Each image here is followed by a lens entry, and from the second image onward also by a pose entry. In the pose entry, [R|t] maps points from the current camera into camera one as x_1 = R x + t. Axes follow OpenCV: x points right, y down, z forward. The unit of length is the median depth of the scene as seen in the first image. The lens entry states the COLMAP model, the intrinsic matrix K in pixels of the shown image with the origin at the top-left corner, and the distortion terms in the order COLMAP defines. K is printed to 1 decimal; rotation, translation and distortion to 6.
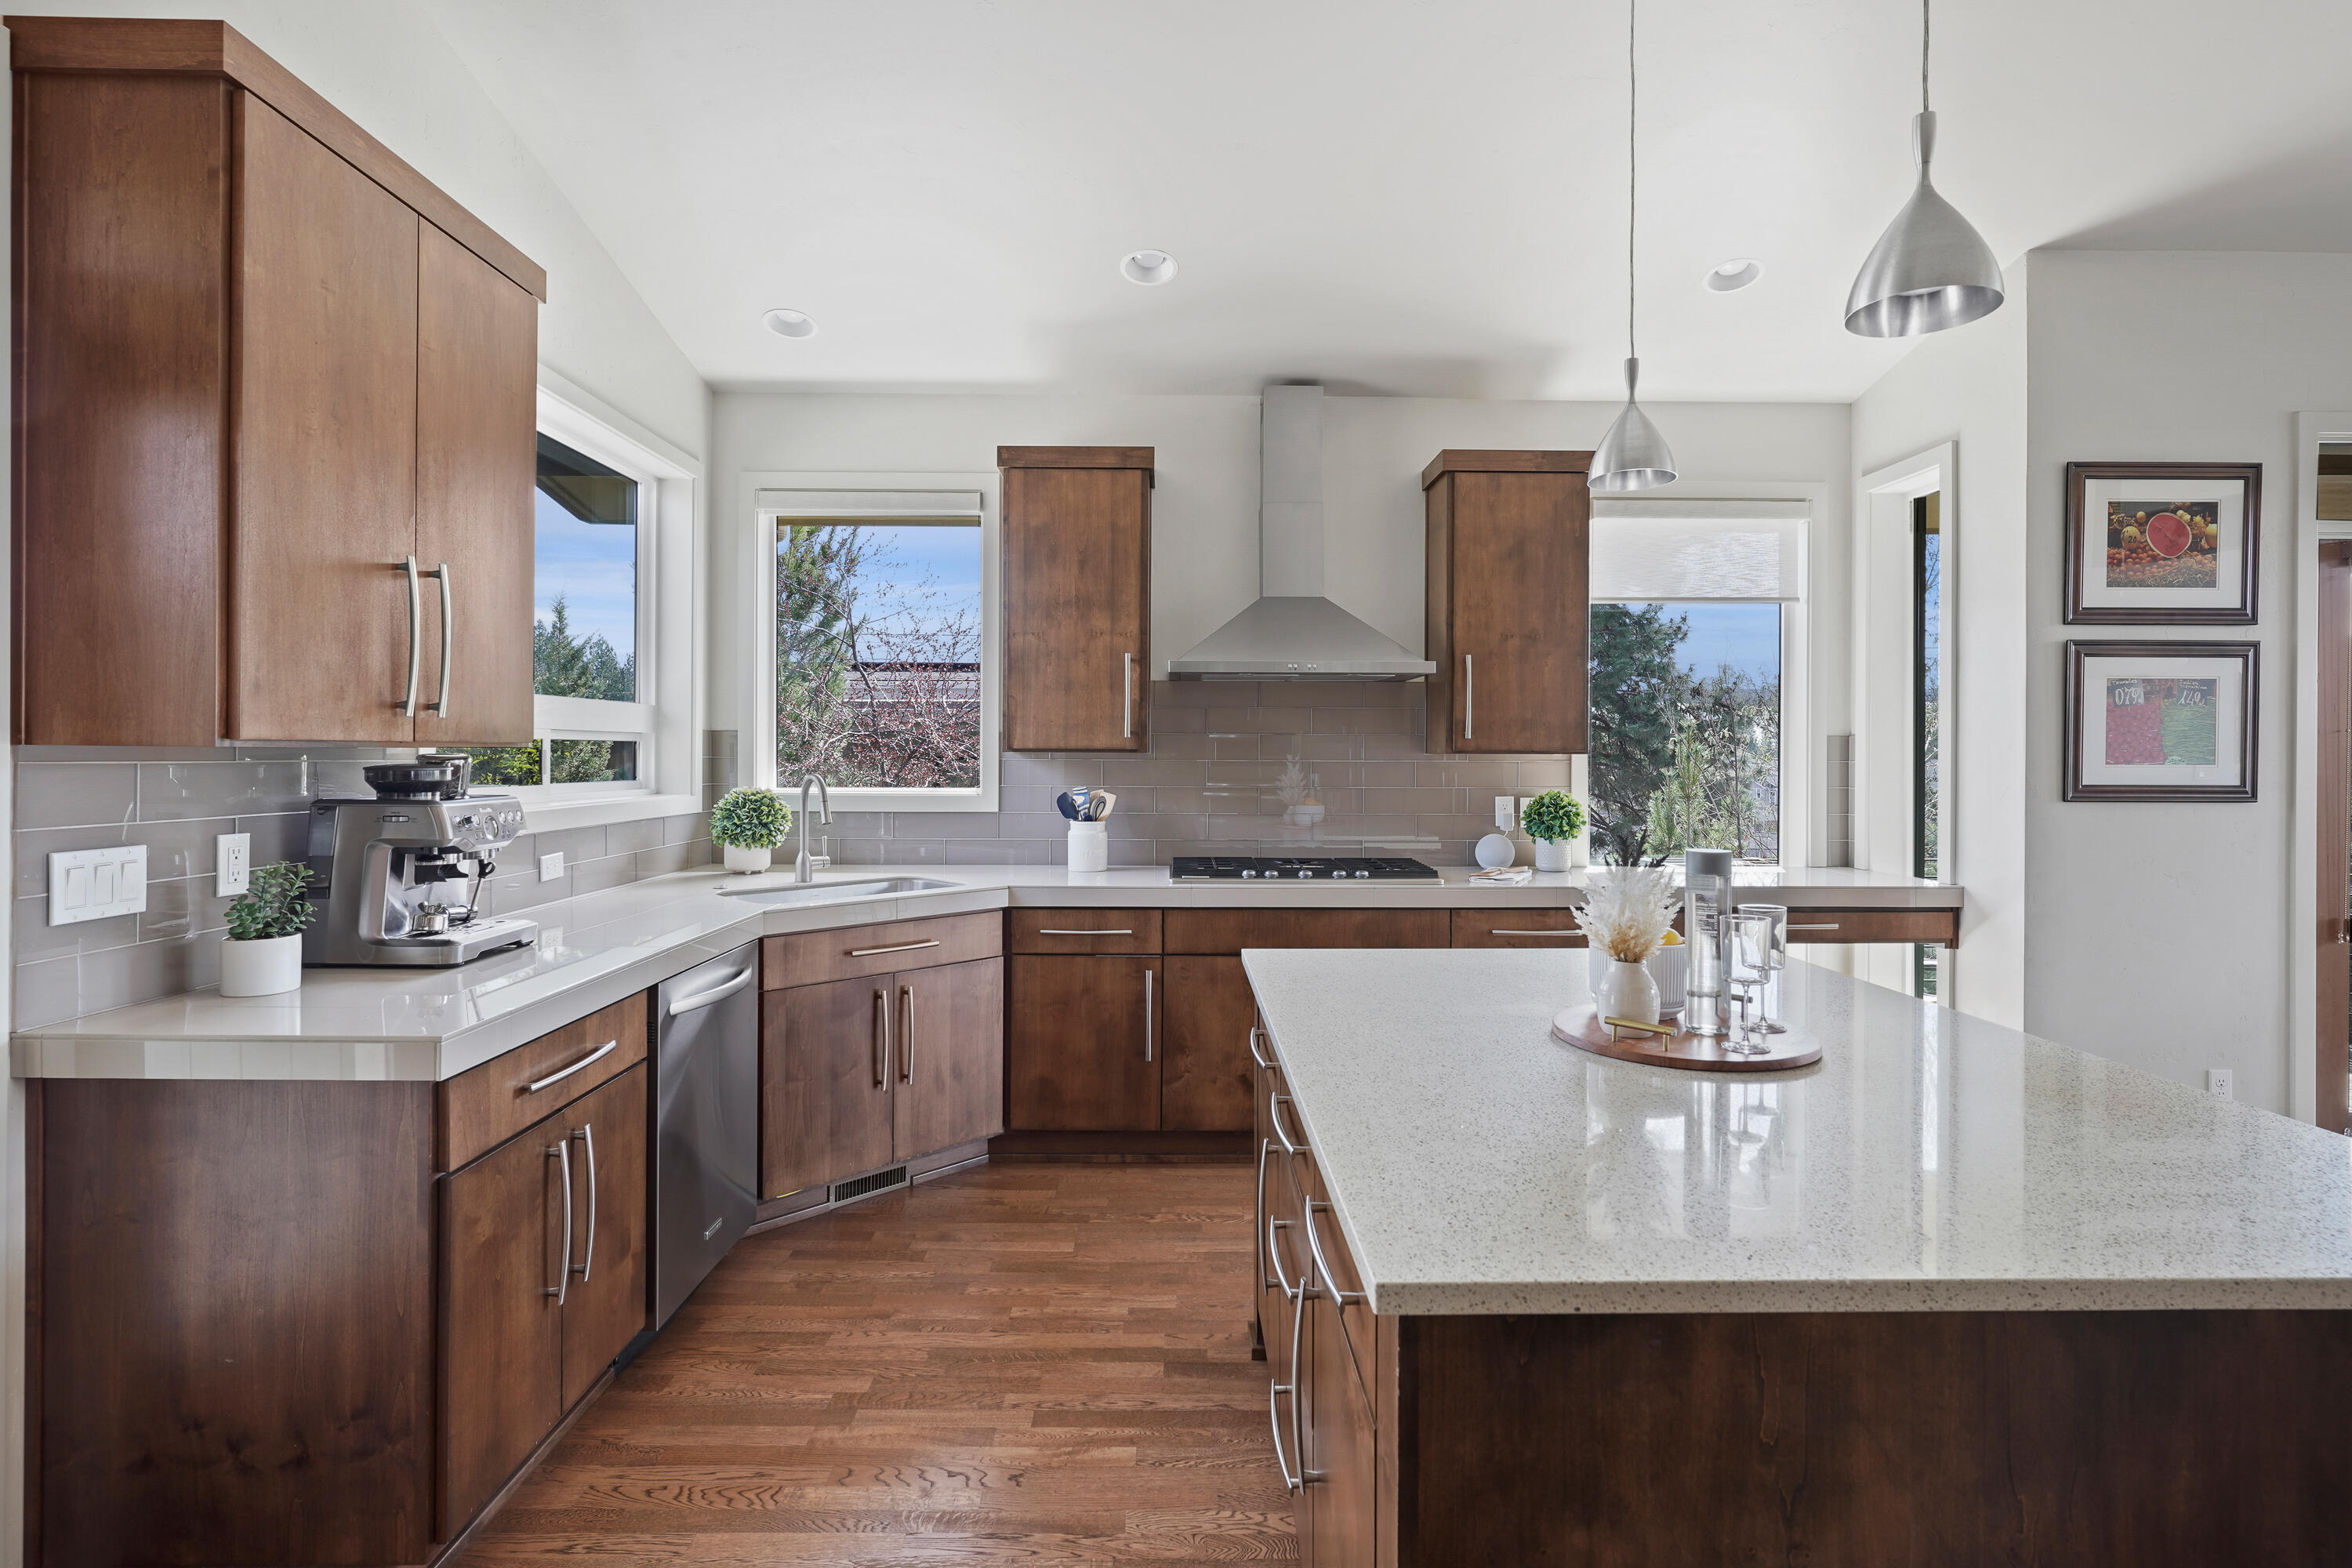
lens RADIAL K [[1144.5, 0, 1179.5], [0, 1144.5, 758.6], [0, 0, 1]] dist [-0.000675, 0.000336]
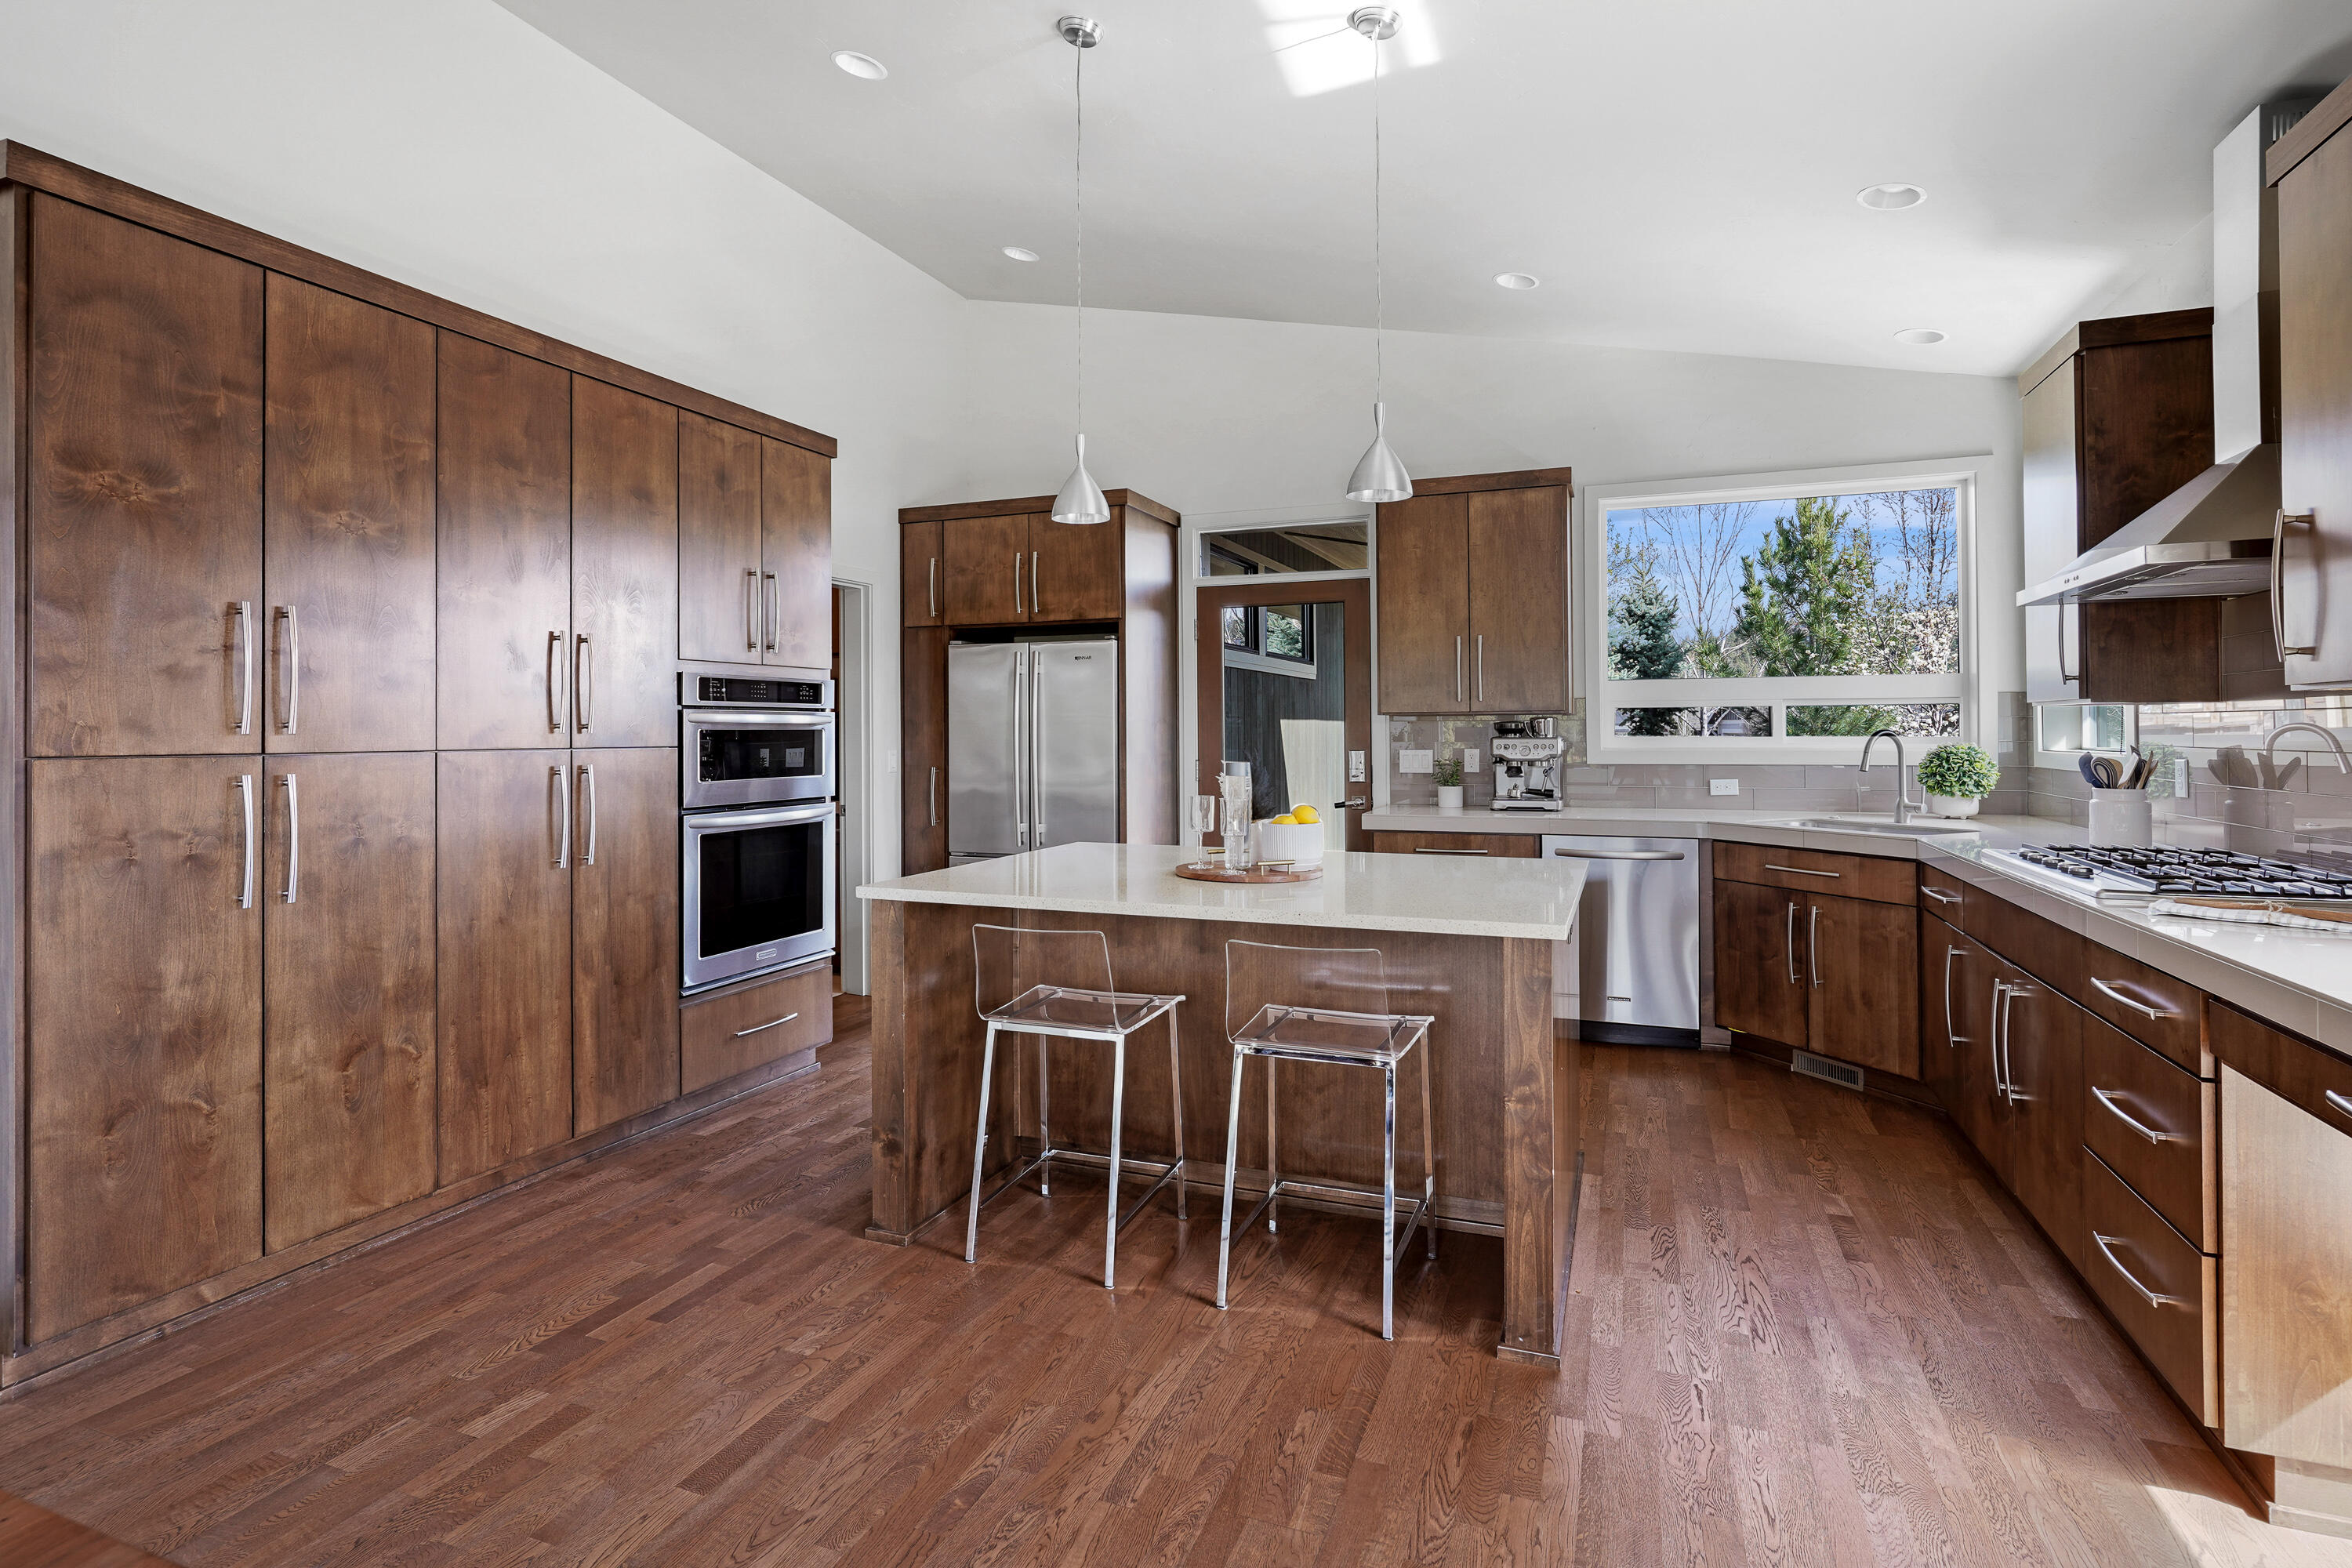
lens RADIAL K [[1137.6, 0, 1196.9], [0, 1137.6, 730.5], [0, 0, 1]] dist [-0.011428, 0.000359]
pose [[-0.368040, -0.003001, -0.929805, 1.094820], [-0.000224, 0.999995, -0.003138, 0.019741], [0.929810, -0.000947, -0.368039, 0.832510]]
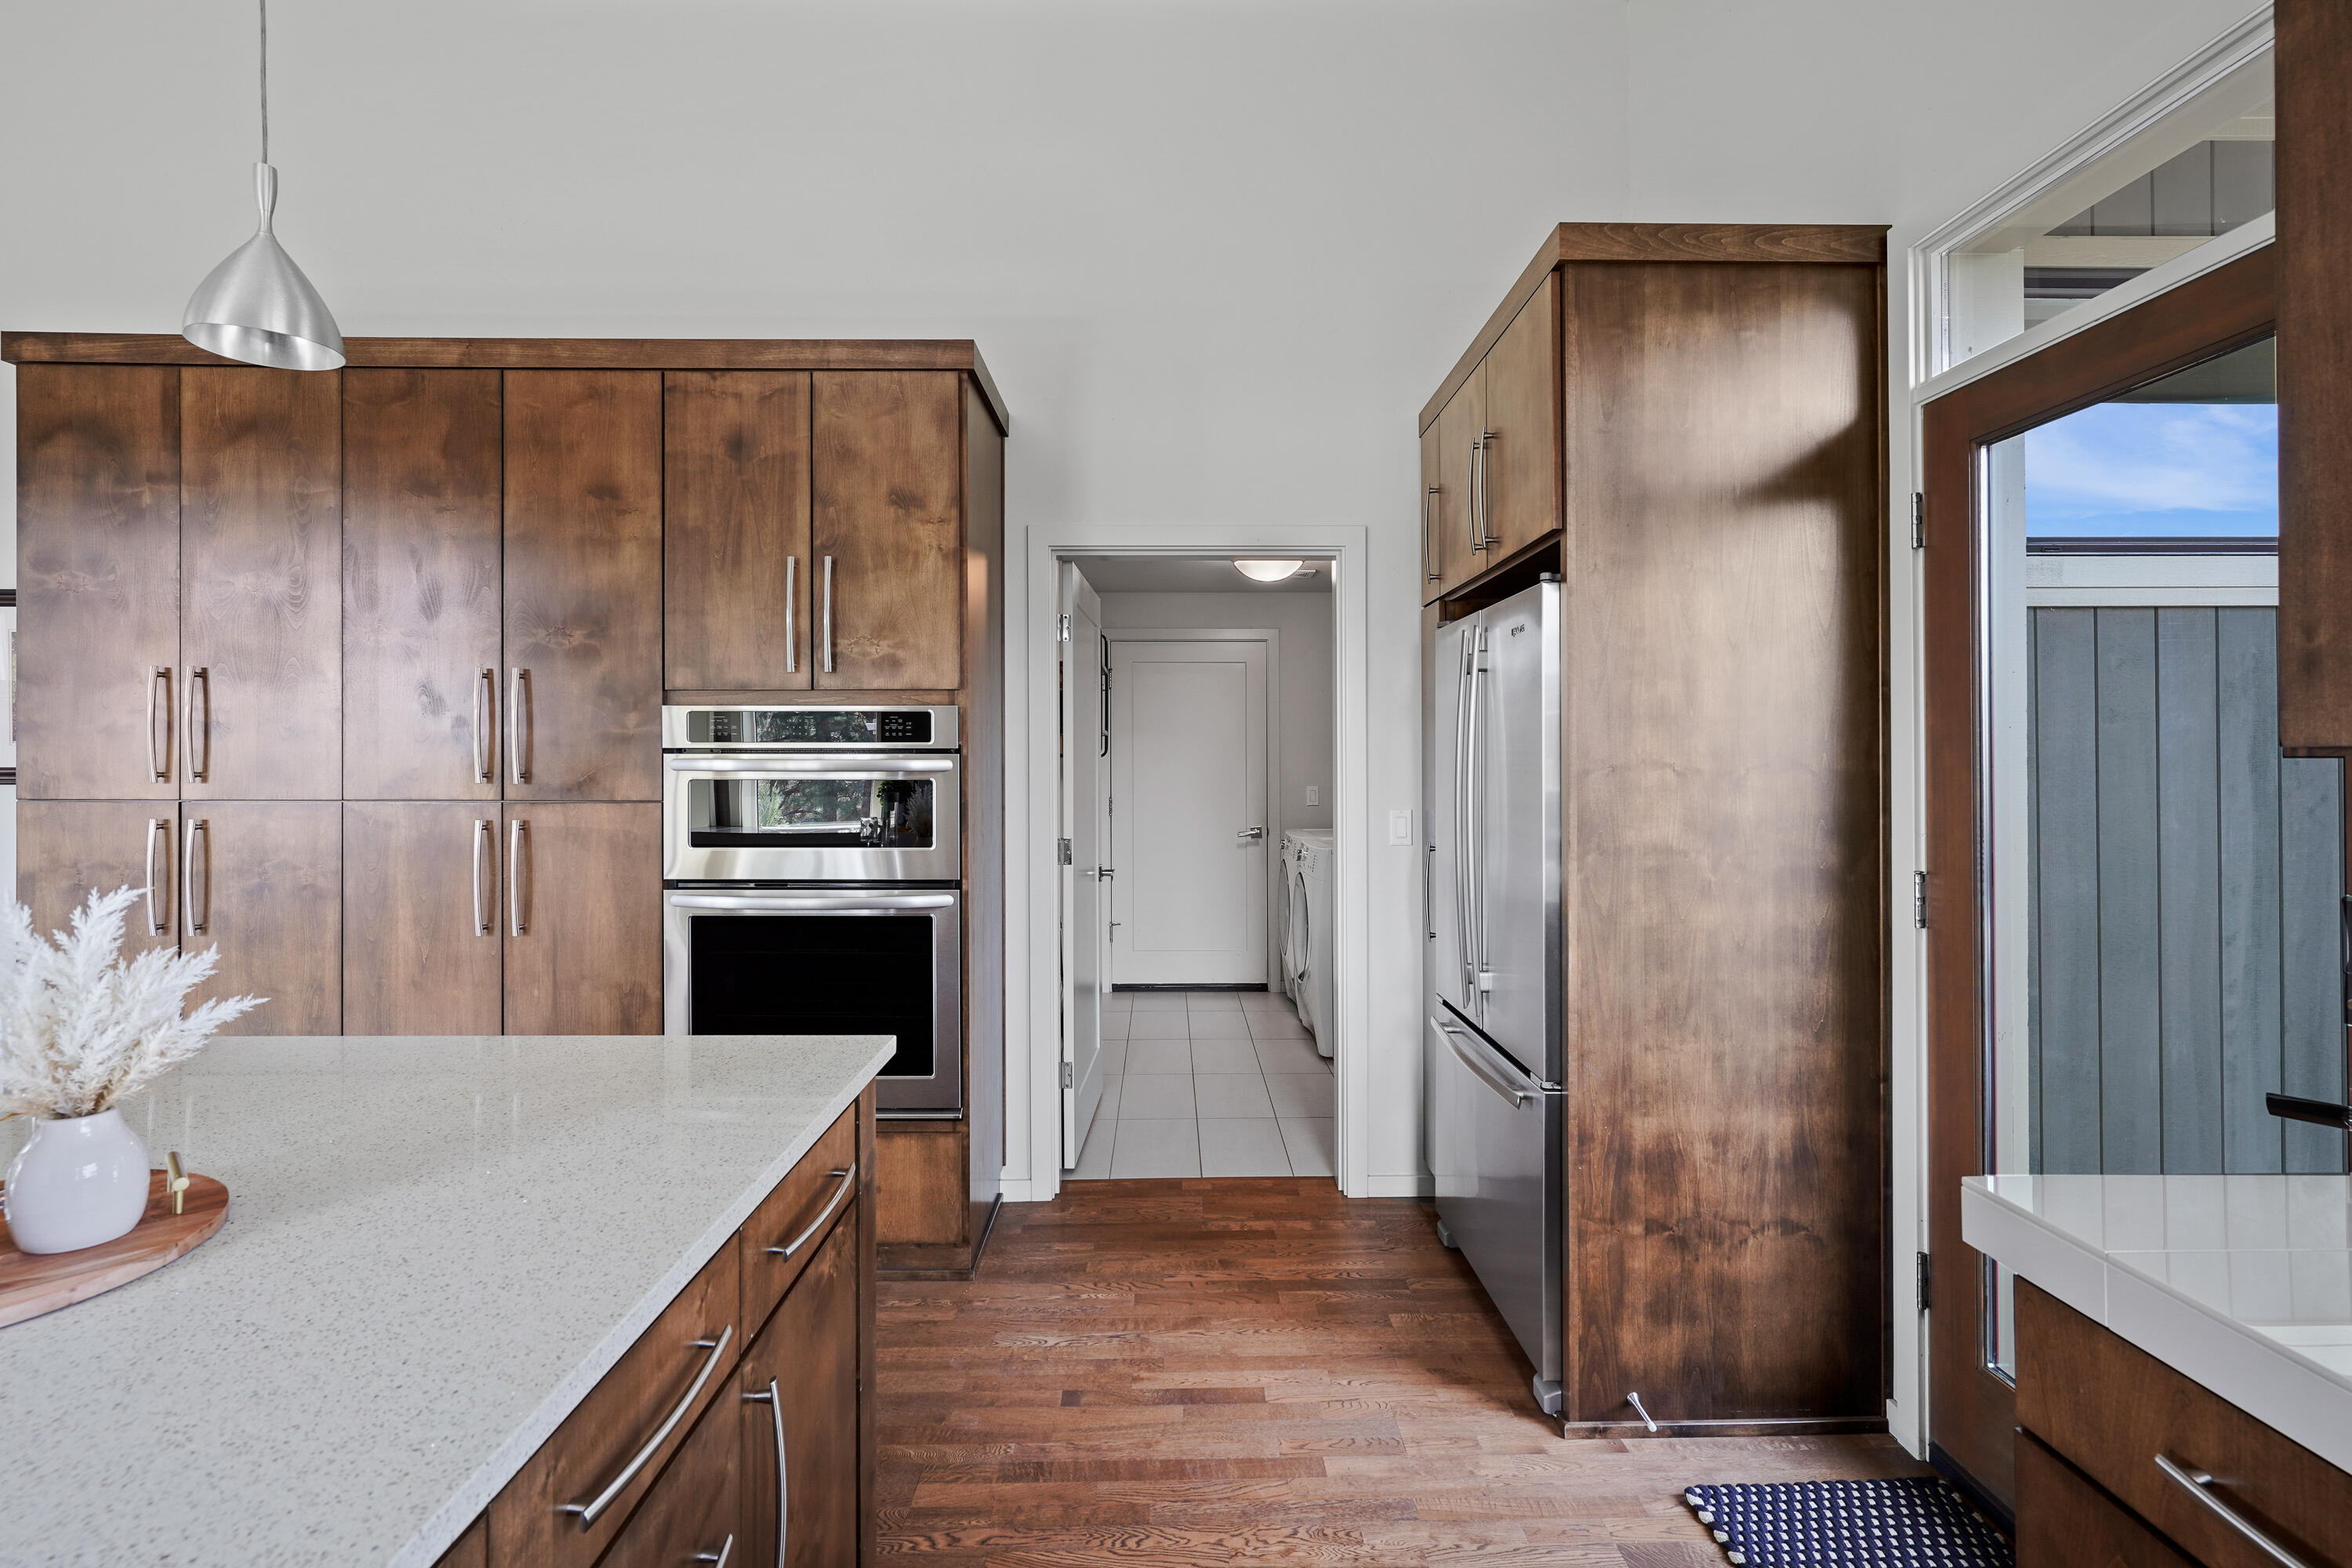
lens RADIAL K [[1144.5, 0, 1179.5], [0, 1144.5, 758.6], [0, 0, 1]] dist [-0.000675, 0.000336]
pose [[-0.999964, -0.005705, -0.006341, -0.044992], [-0.005708, 0.999984, 0.000441, -0.001275], [0.006338, 0.000478, -0.999980, 0.836914]]
